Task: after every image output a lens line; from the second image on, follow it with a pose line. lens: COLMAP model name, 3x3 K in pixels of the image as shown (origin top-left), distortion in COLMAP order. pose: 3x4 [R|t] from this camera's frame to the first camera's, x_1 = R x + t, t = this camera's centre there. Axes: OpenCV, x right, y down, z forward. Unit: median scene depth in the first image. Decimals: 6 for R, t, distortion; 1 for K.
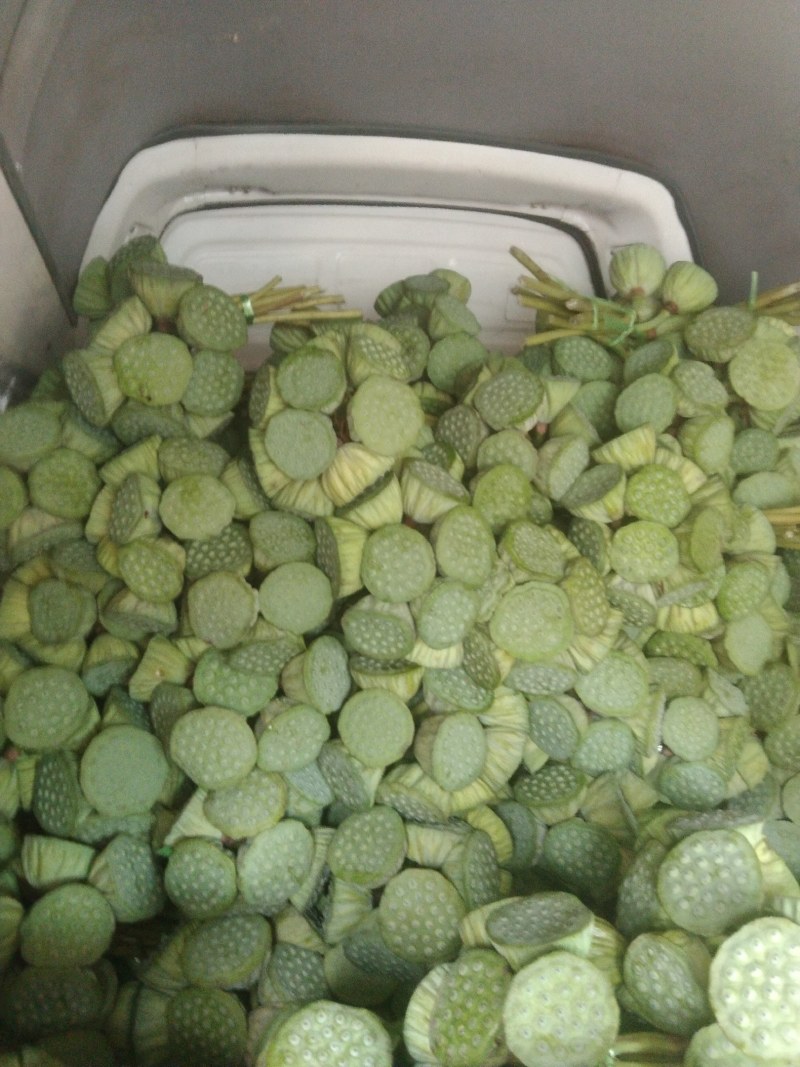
lens RADIAL K [[858.0, 0, 400.0], [0, 858.0, 533.5], [0, 0, 1]] dist [0.055022, -0.058505]
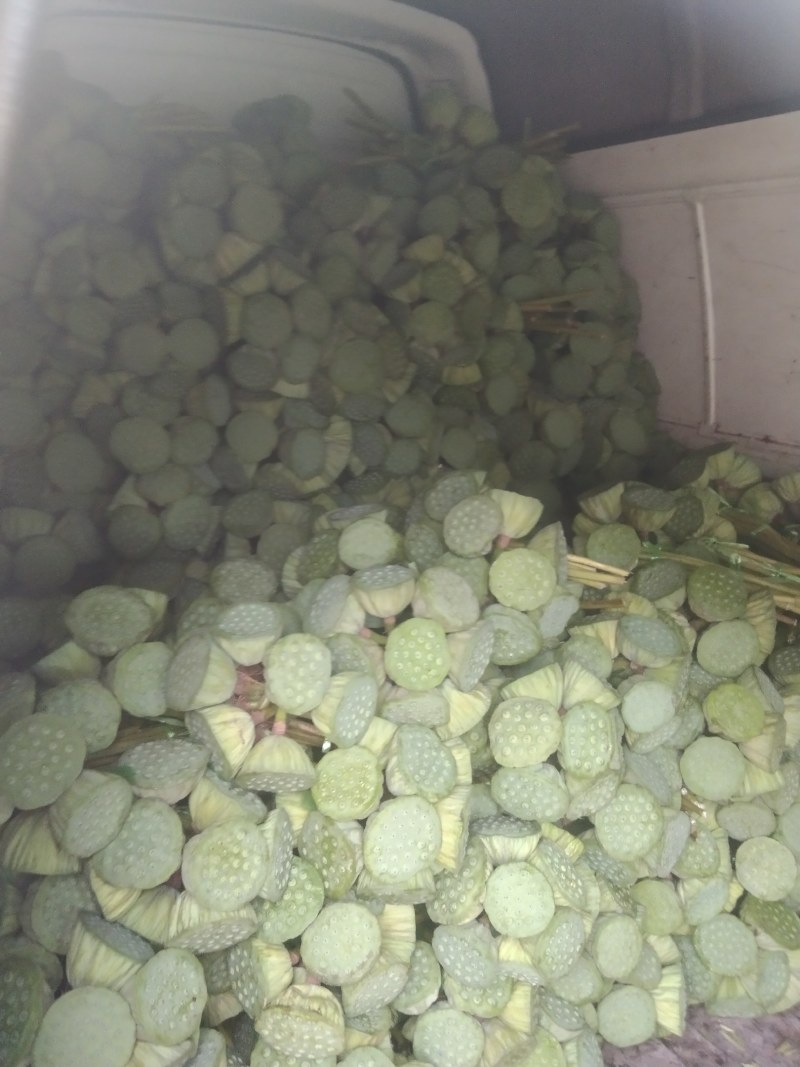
lens RADIAL K [[872.8, 0, 392.5], [0, 872.8, 535.9], [0, 0, 1]] dist [0.227710, -0.624161]
pose [[0.981925, -0.013092, 0.188816, -0.077154], [-0.022715, 0.982243, 0.186234, 0.102907], [-0.187902, -0.187157, 0.964191, -0.534231]]
